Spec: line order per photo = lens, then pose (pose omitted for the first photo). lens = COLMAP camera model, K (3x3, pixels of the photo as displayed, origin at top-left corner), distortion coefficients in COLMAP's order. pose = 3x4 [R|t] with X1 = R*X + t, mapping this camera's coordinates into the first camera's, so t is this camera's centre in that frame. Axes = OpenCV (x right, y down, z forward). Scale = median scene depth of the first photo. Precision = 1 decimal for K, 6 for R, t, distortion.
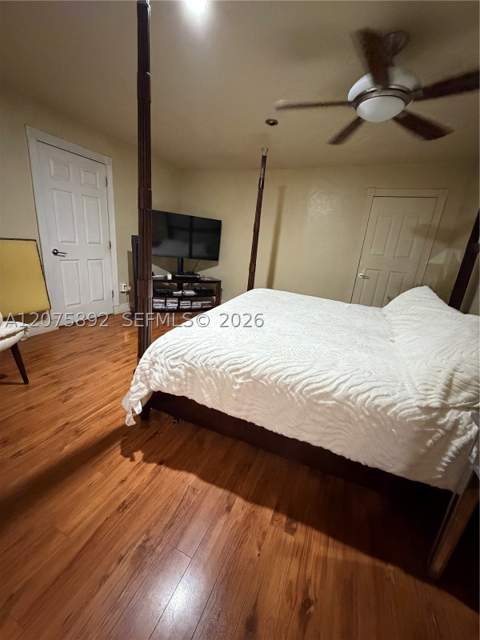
lens RADIAL K [[256.1, 0, 241.5], [0, 256.1, 318.1], [0, 0, 1]] dist [-0.000753, 0.000504]
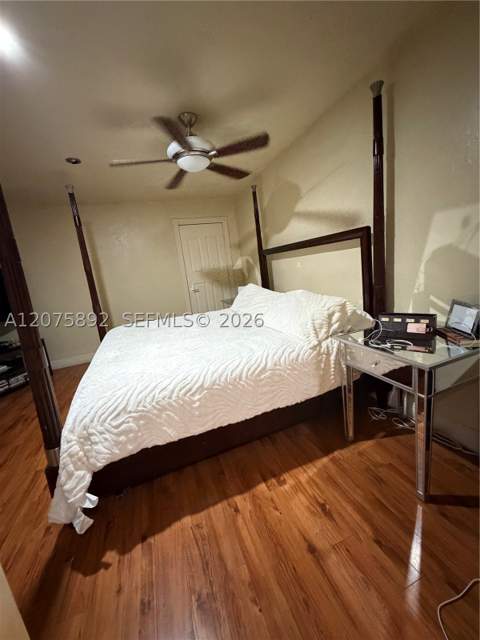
lens RADIAL K [[256.1, 0, 241.5], [0, 256.1, 318.1], [0, 0, 1]] dist [-0.000753, 0.000504]
pose [[0.707673, -0.302691, 0.638418, -0.451726], [0.364819, 0.930354, 0.036712, -0.034872], [-0.605067, 0.206927, 0.768814, -0.005843]]
